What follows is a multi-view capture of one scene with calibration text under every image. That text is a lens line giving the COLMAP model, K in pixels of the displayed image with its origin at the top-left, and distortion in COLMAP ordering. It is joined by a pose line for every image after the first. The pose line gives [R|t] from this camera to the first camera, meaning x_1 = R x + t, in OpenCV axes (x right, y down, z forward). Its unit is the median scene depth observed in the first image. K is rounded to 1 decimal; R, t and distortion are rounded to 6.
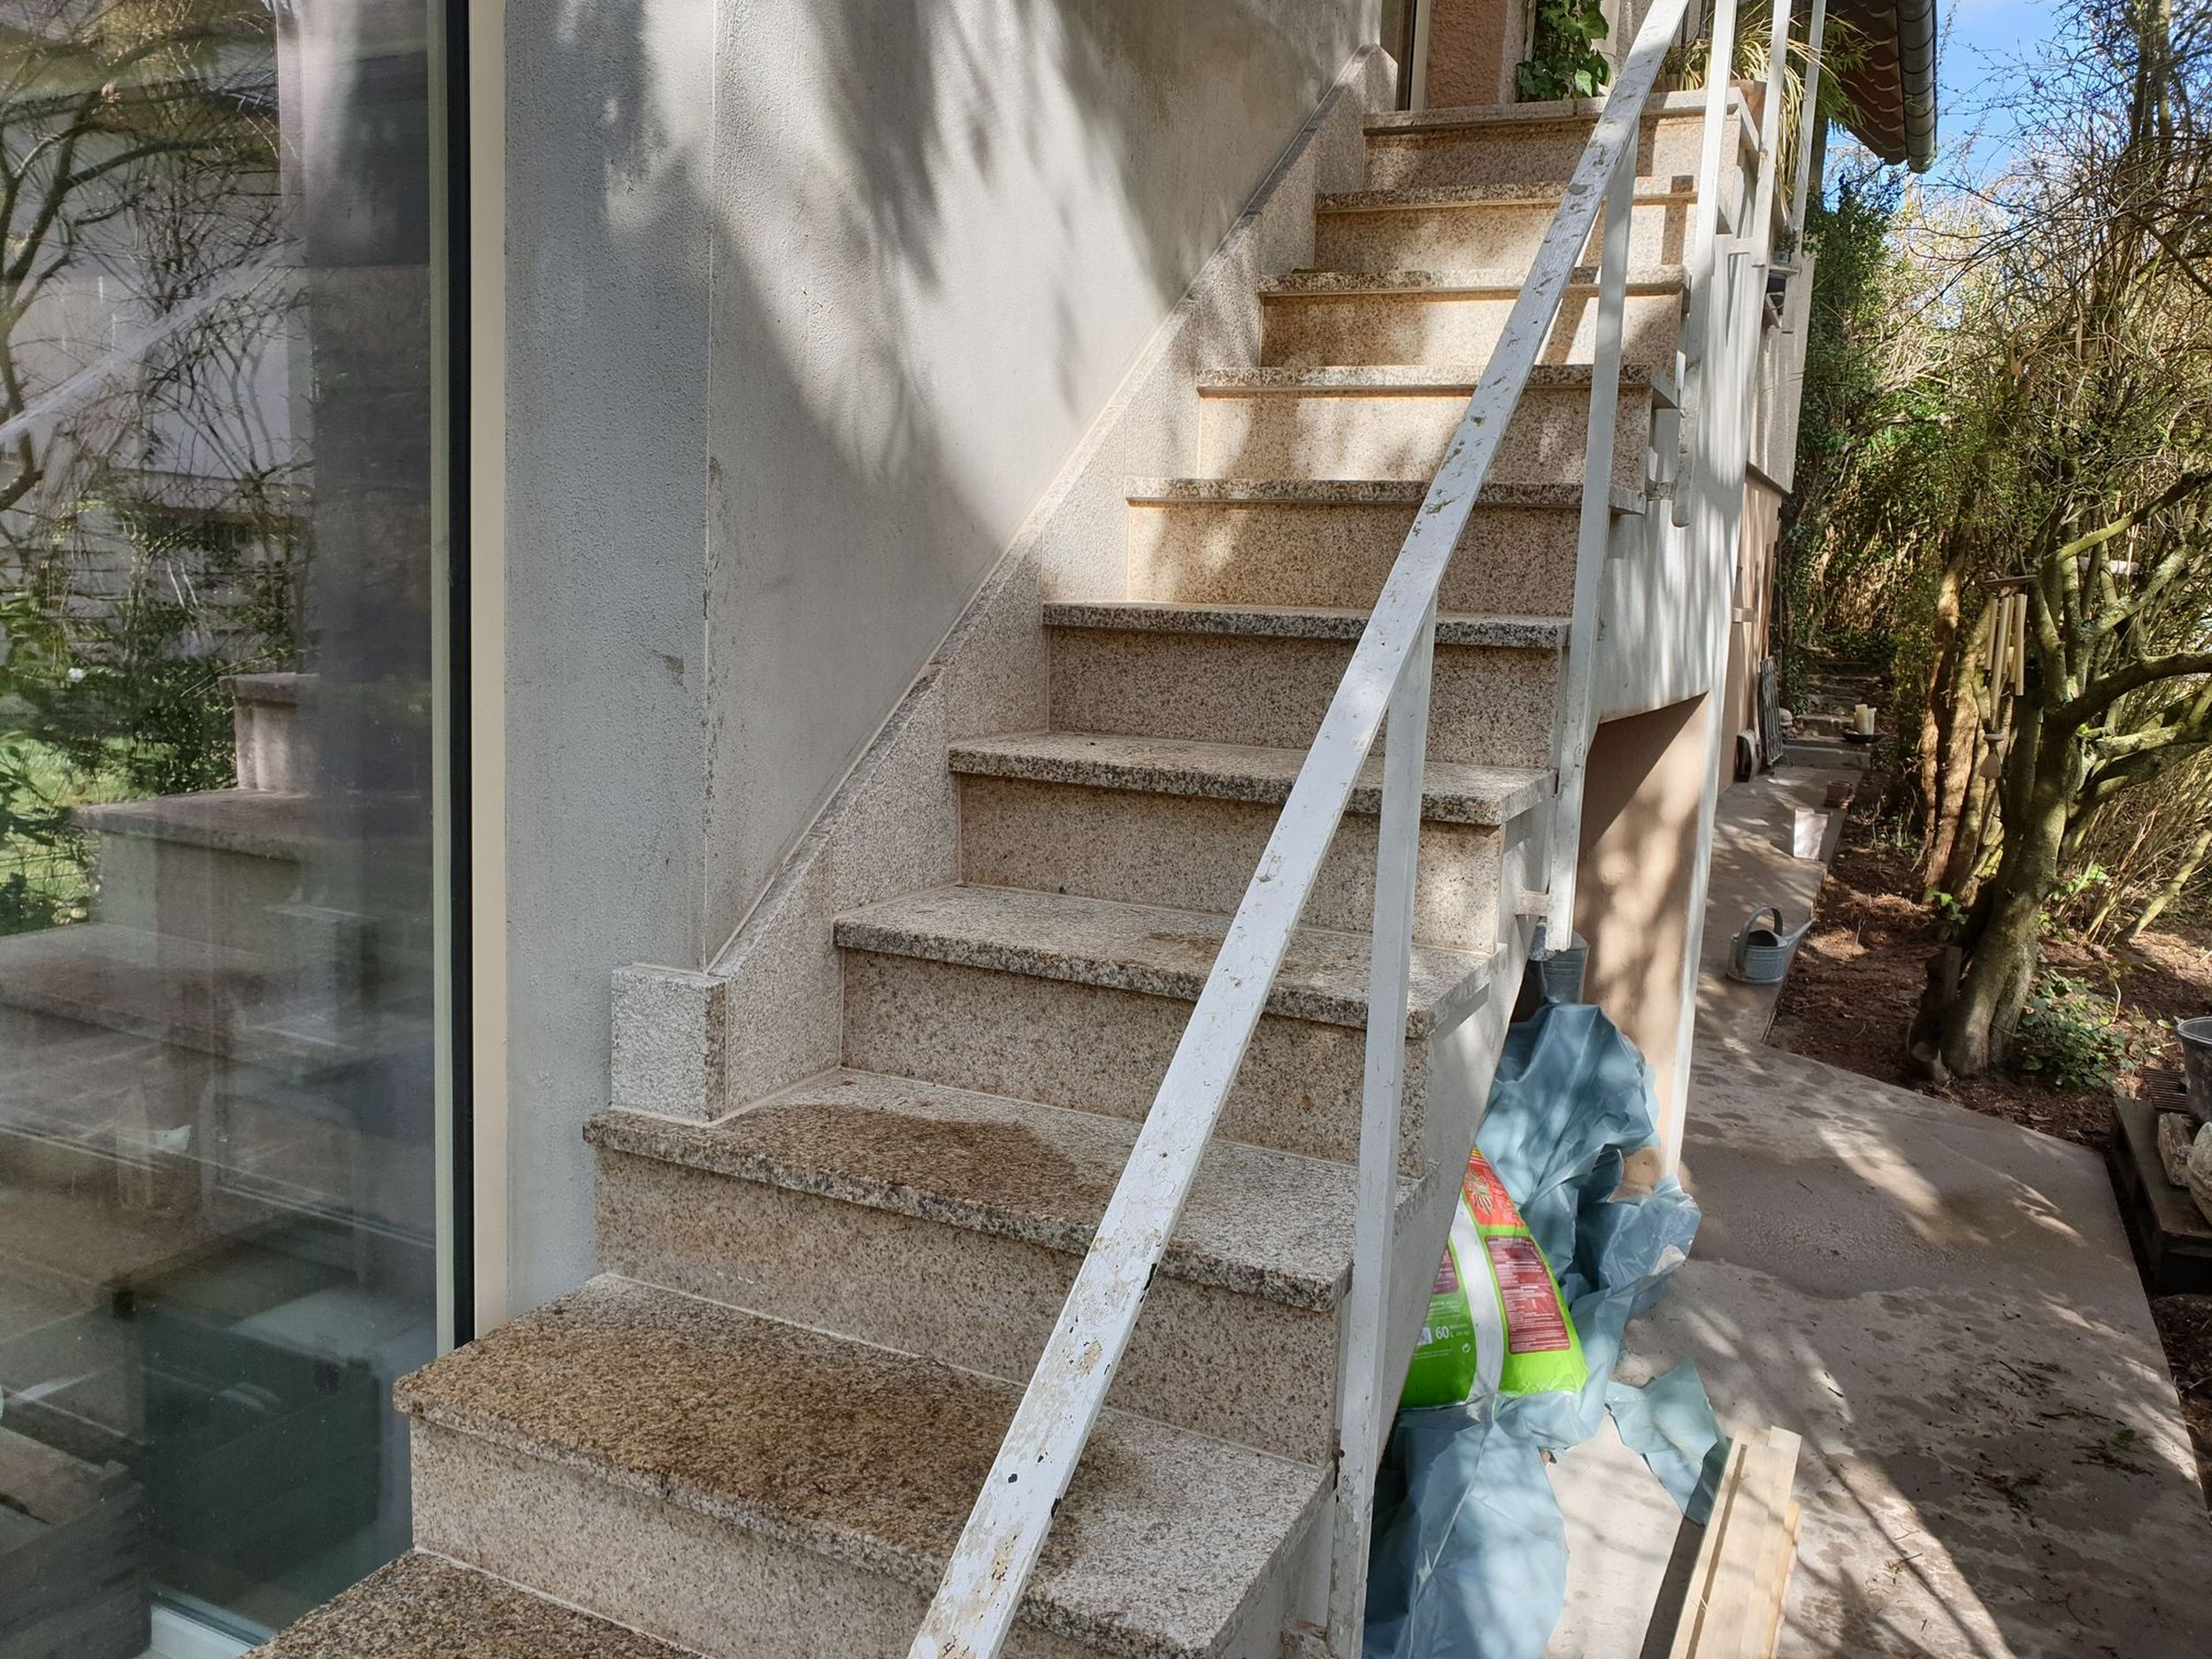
lens RADIAL K [[1708.1, 0, 1106.5], [0, 1708.1, 830.1], [0, 0, 1]] dist [0.061076, -0.053200]
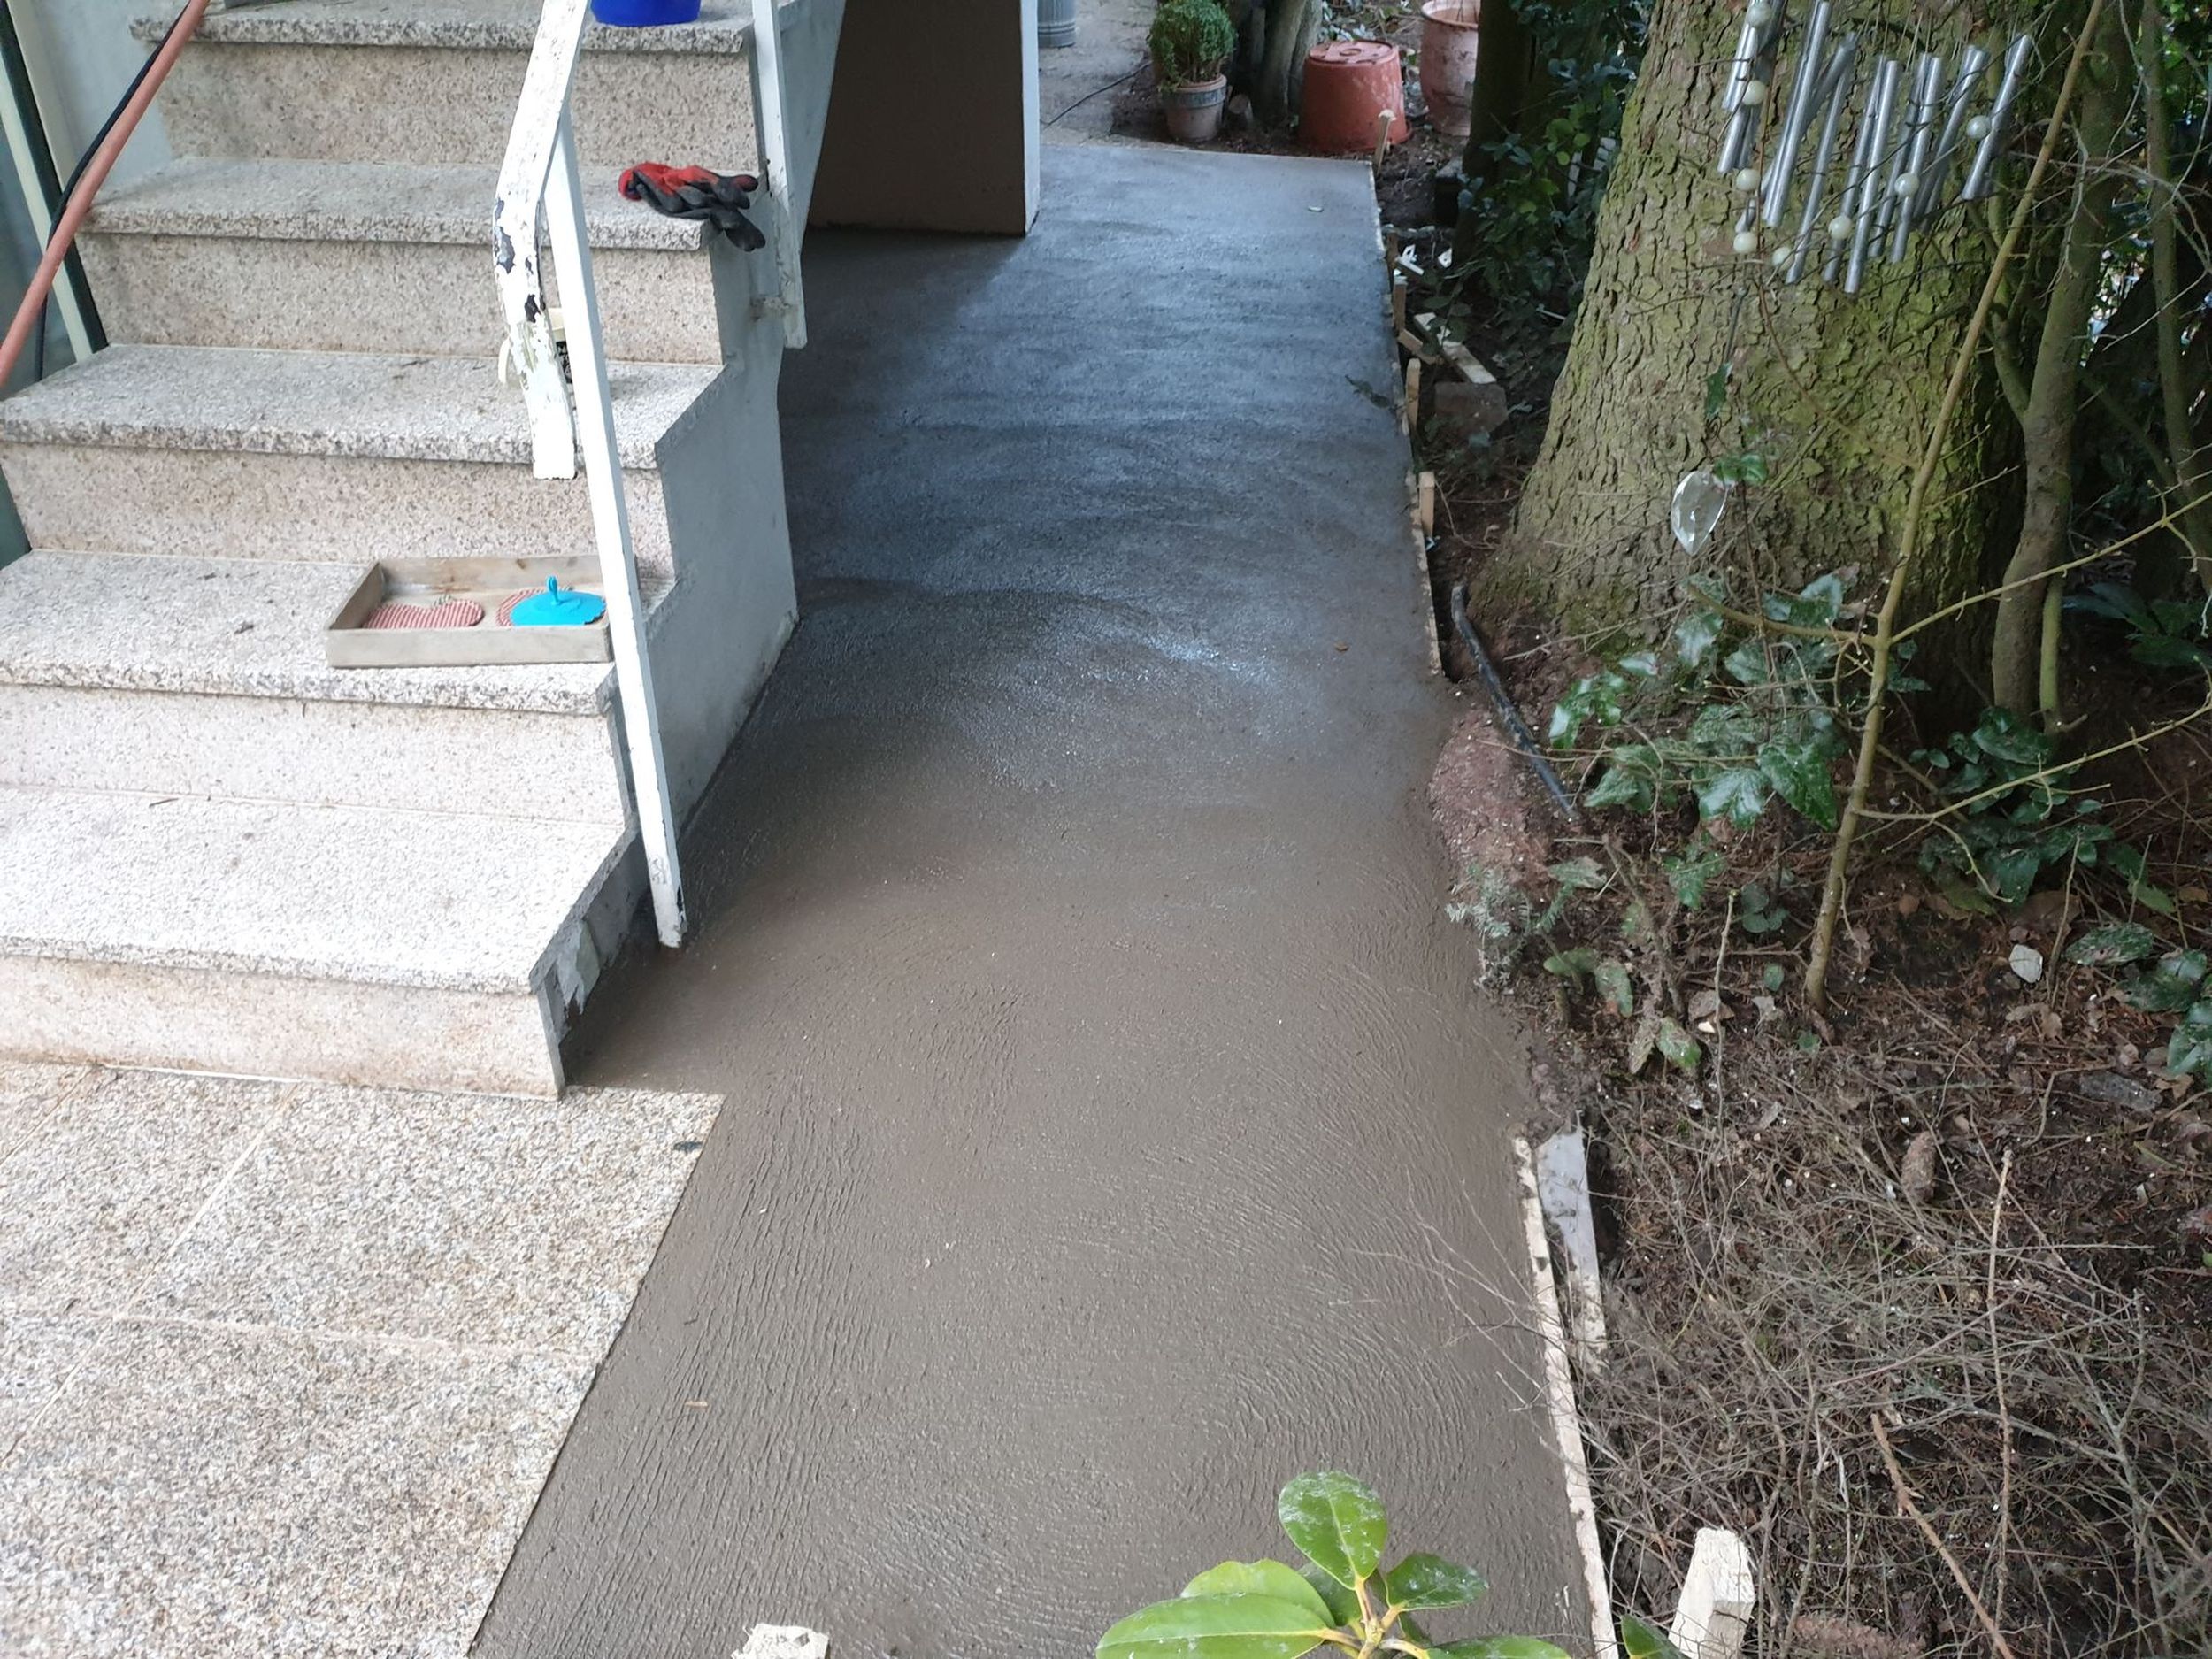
lens RADIAL K [[1708.1, 0, 1108.9], [0, 1708.1, 825.8], [0, 0, 1]] dist [0.061076, -0.053200]
pose [[0.938584, -0.216769, 0.268461, -0.109589], [0.091534, 0.906575, 0.411999, 0.266143], [-0.332689, -0.362122, 0.870739, -0.598848]]
